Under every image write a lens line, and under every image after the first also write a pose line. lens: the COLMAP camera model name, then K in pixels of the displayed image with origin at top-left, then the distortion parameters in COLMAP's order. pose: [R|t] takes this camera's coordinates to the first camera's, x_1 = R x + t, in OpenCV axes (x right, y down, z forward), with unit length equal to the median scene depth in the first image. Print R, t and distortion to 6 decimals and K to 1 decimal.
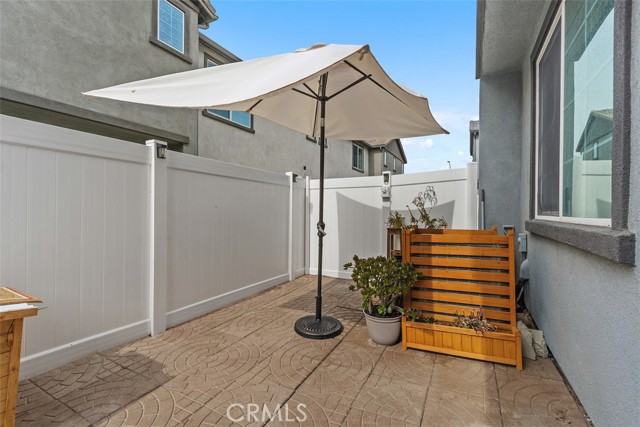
lens RADIAL K [[289.3, 0, 320.0], [0, 289.3, 213.5], [0, 0, 1]] dist [-0.000747, -0.000214]
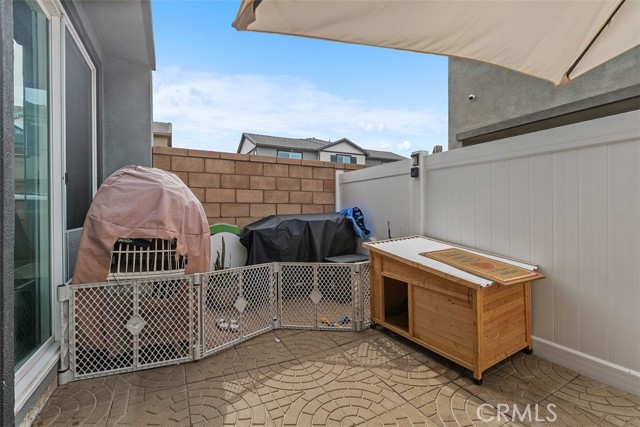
lens RADIAL K [[289.3, 0, 320.0], [0, 289.3, 213.5], [0, 0, 1]] dist [-0.000747, -0.000214]
pose [[-0.579707, 0.003243, -0.814818, 0.357337], [-0.003525, 0.999973, 0.006487, -0.002565], [0.814817, 0.006633, -0.579680, 0.824642]]
